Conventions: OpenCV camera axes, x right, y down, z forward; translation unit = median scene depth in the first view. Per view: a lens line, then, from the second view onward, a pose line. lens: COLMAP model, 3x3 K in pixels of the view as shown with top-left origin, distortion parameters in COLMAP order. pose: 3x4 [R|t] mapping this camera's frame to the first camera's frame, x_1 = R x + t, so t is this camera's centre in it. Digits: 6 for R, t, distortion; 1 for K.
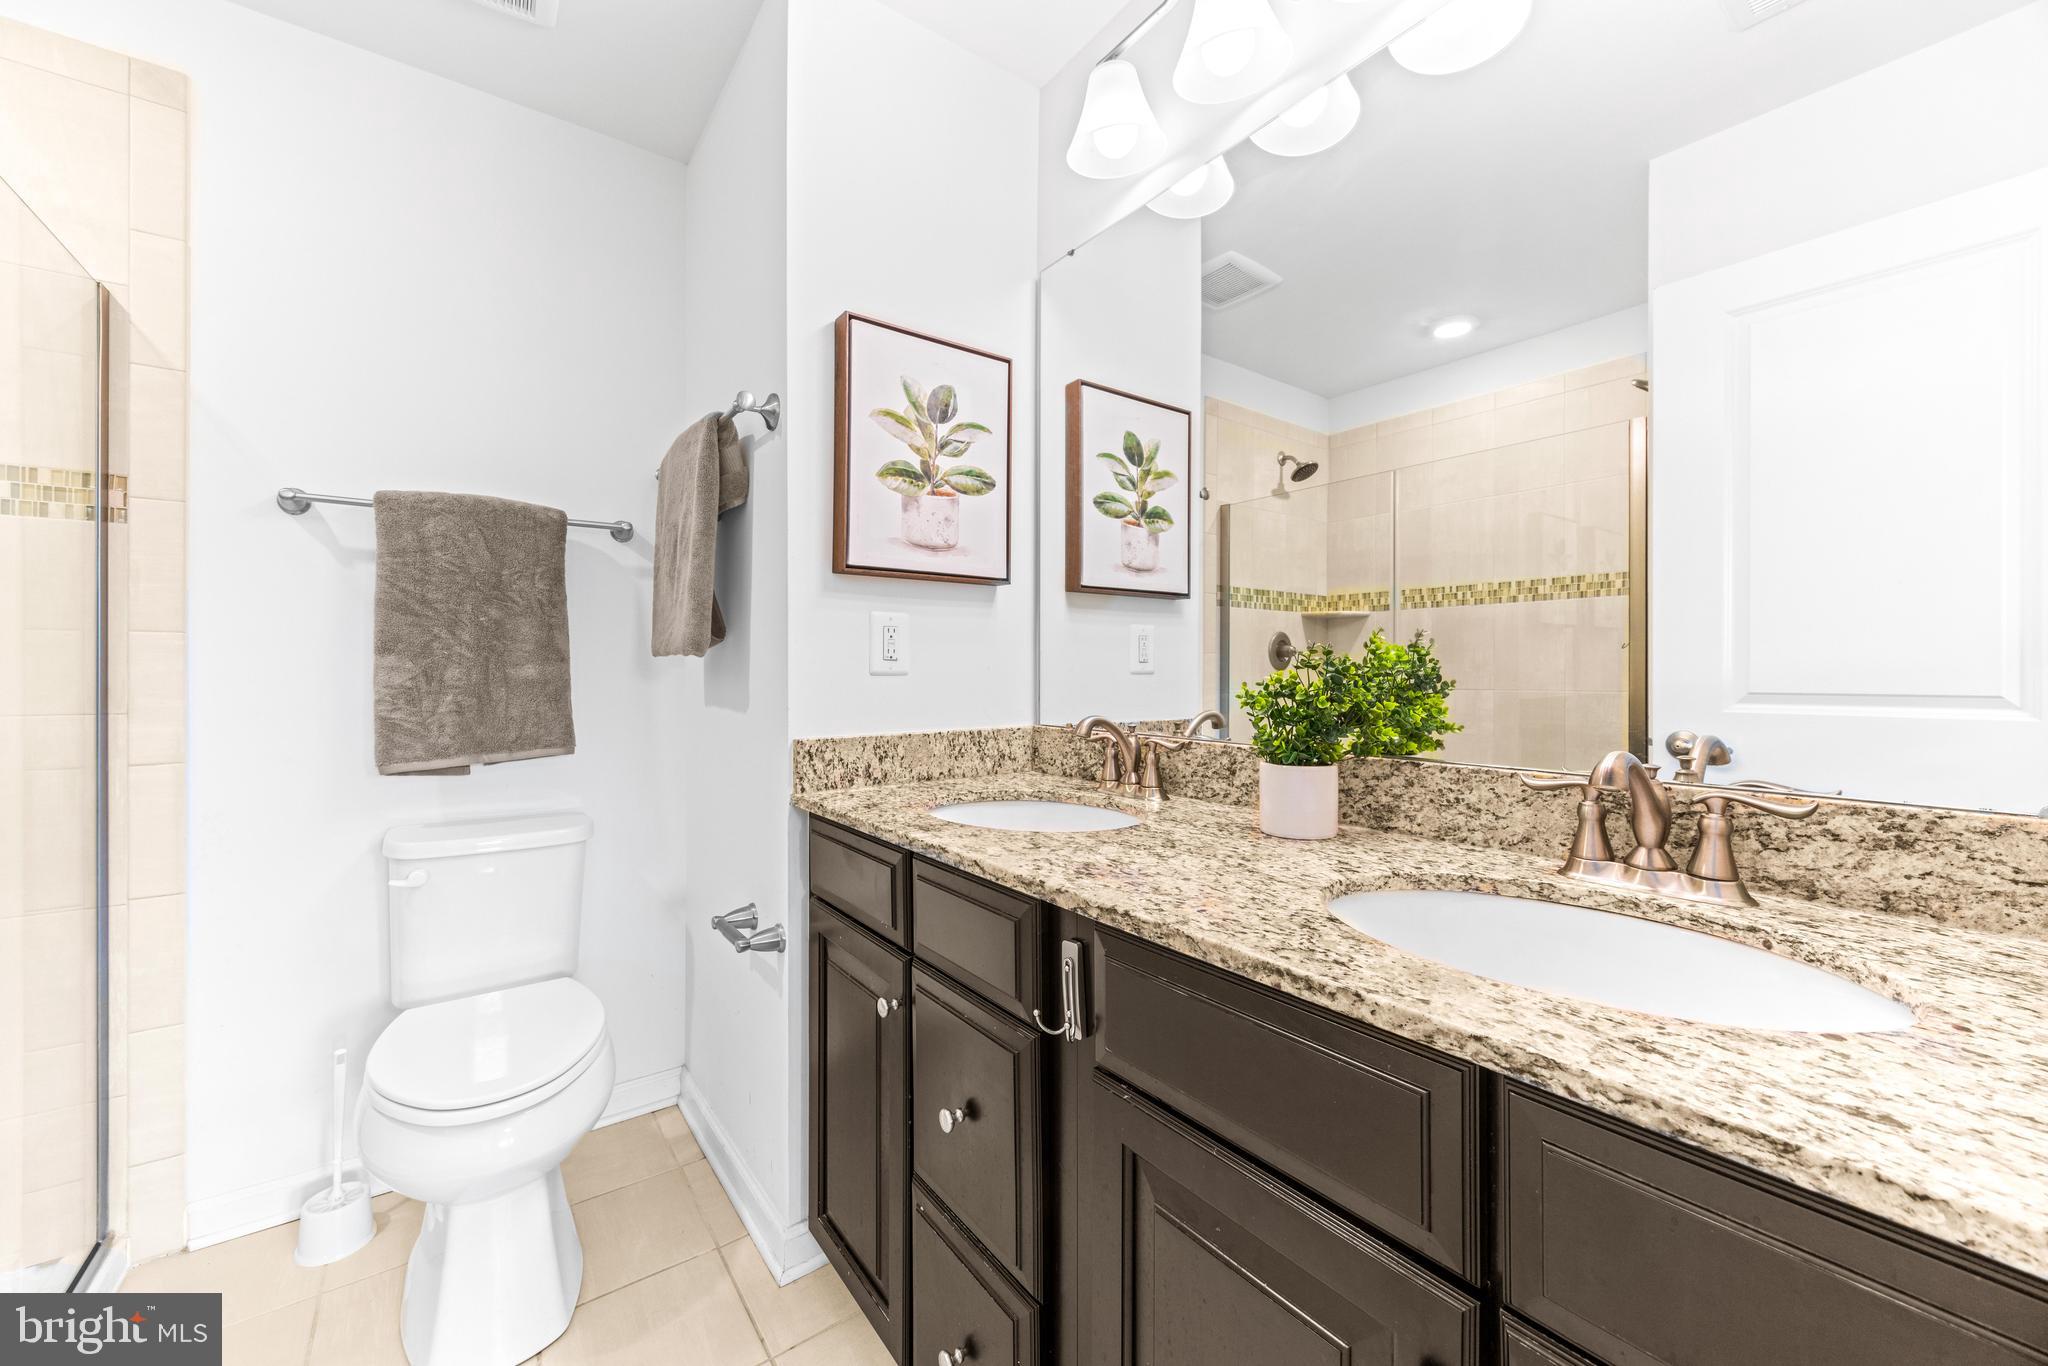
lens RADIAL K [[775.2, 0, 1021.4], [0, 775.2, 674.2], [0, 0, 1]] dist [-0.002494, -0.000337]
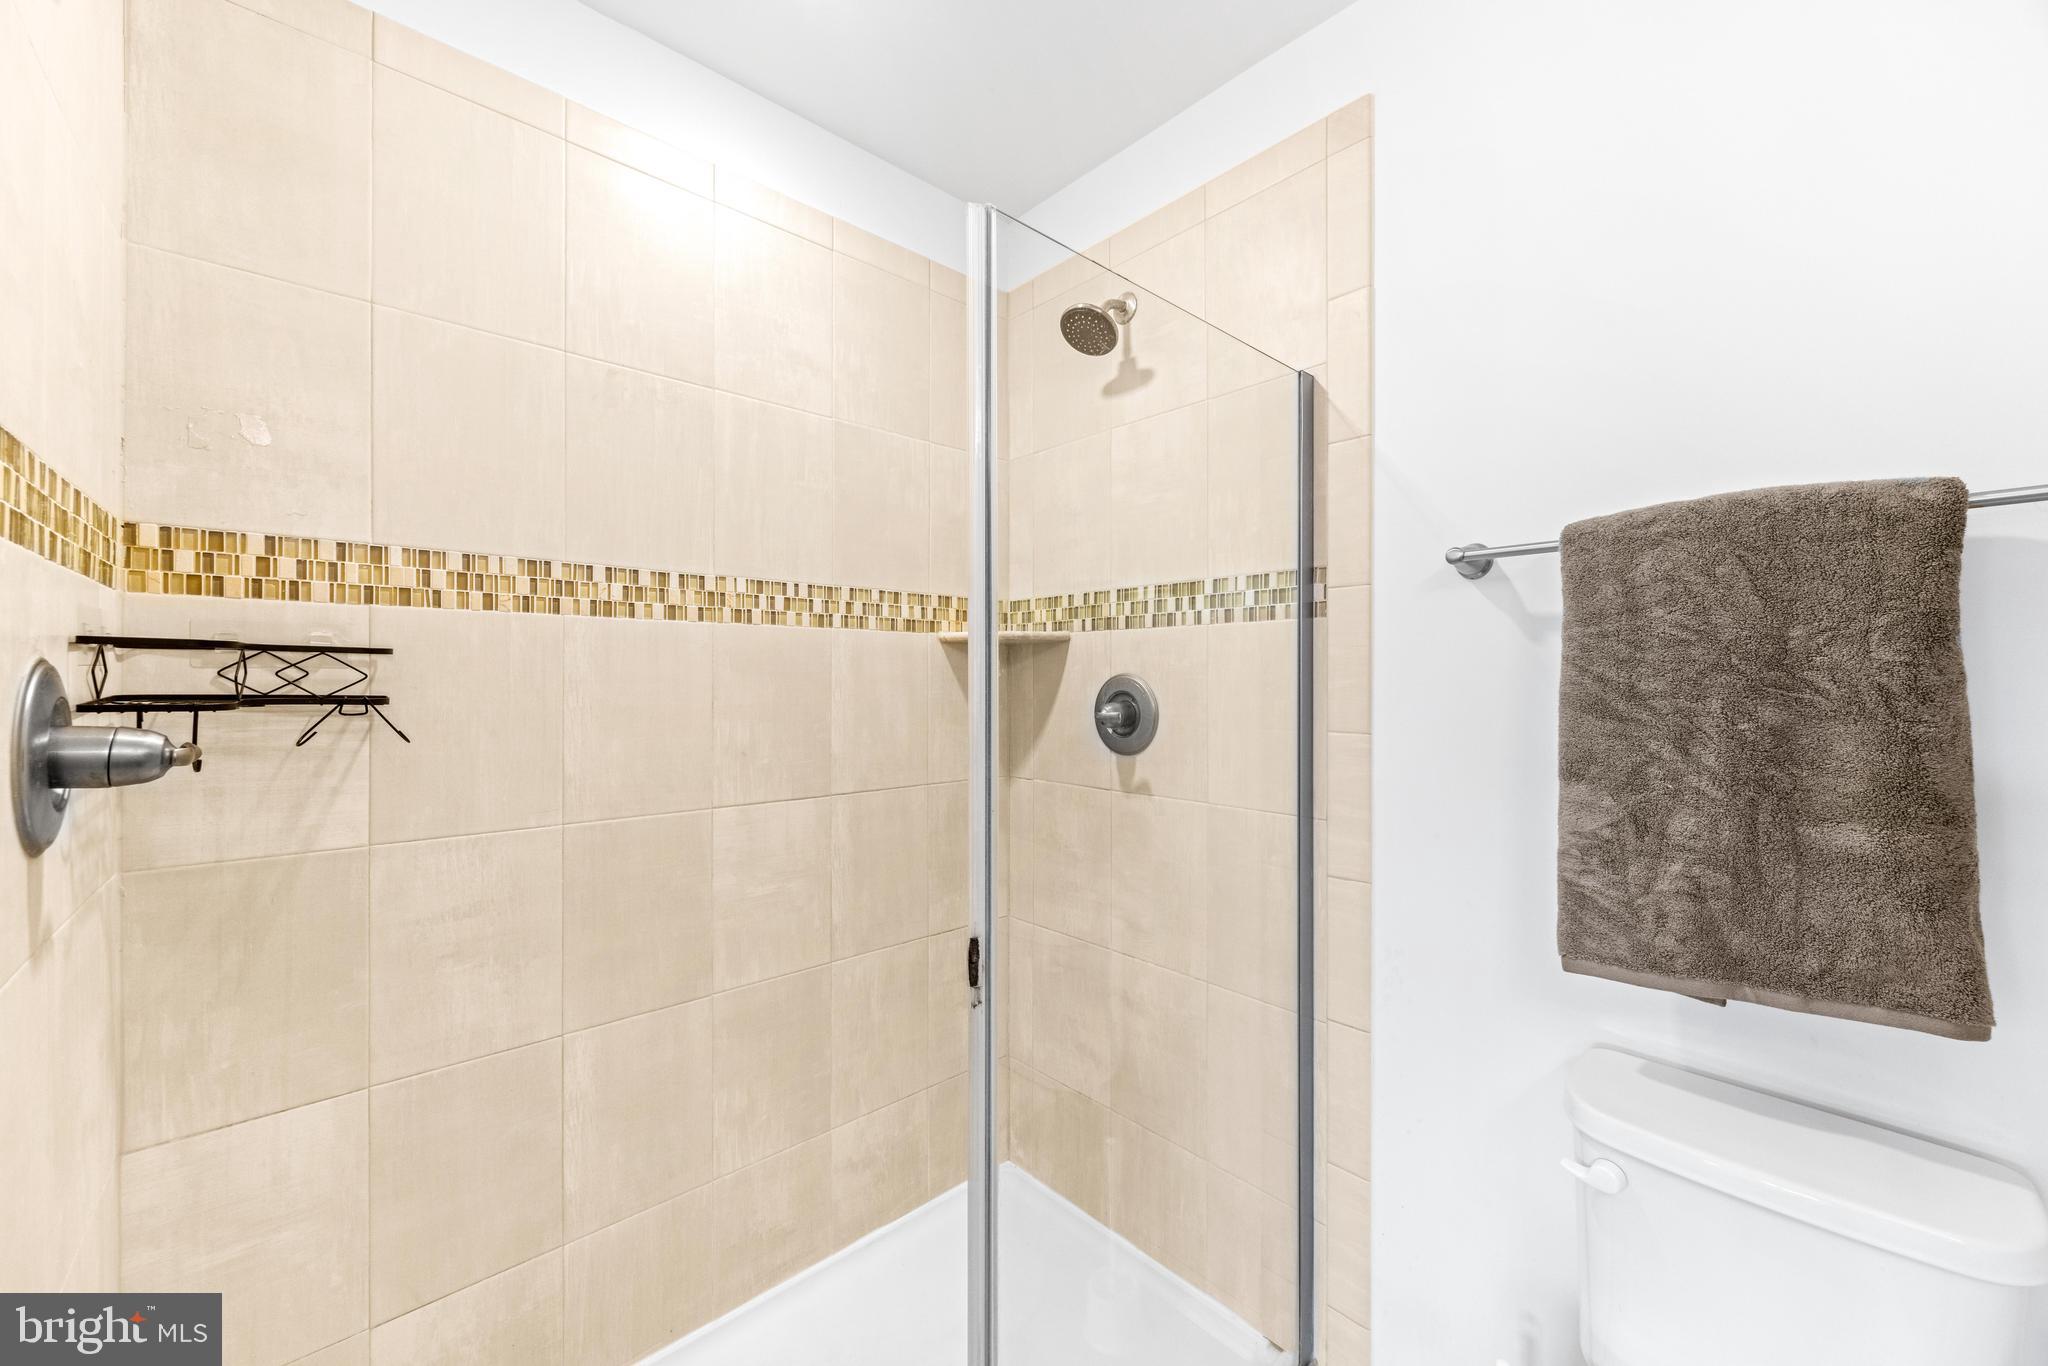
lens RADIAL K [[775.2, 0, 1021.4], [0, 775.2, 674.2], [0, 0, 1]] dist [-0.002494, -0.000337]
pose [[0.090480, -0.006300, -0.995878, -0.227207], [-0.008985, 0.999934, -0.007142, -0.102009], [0.995858, 0.009594, 0.090418, 0.482357]]
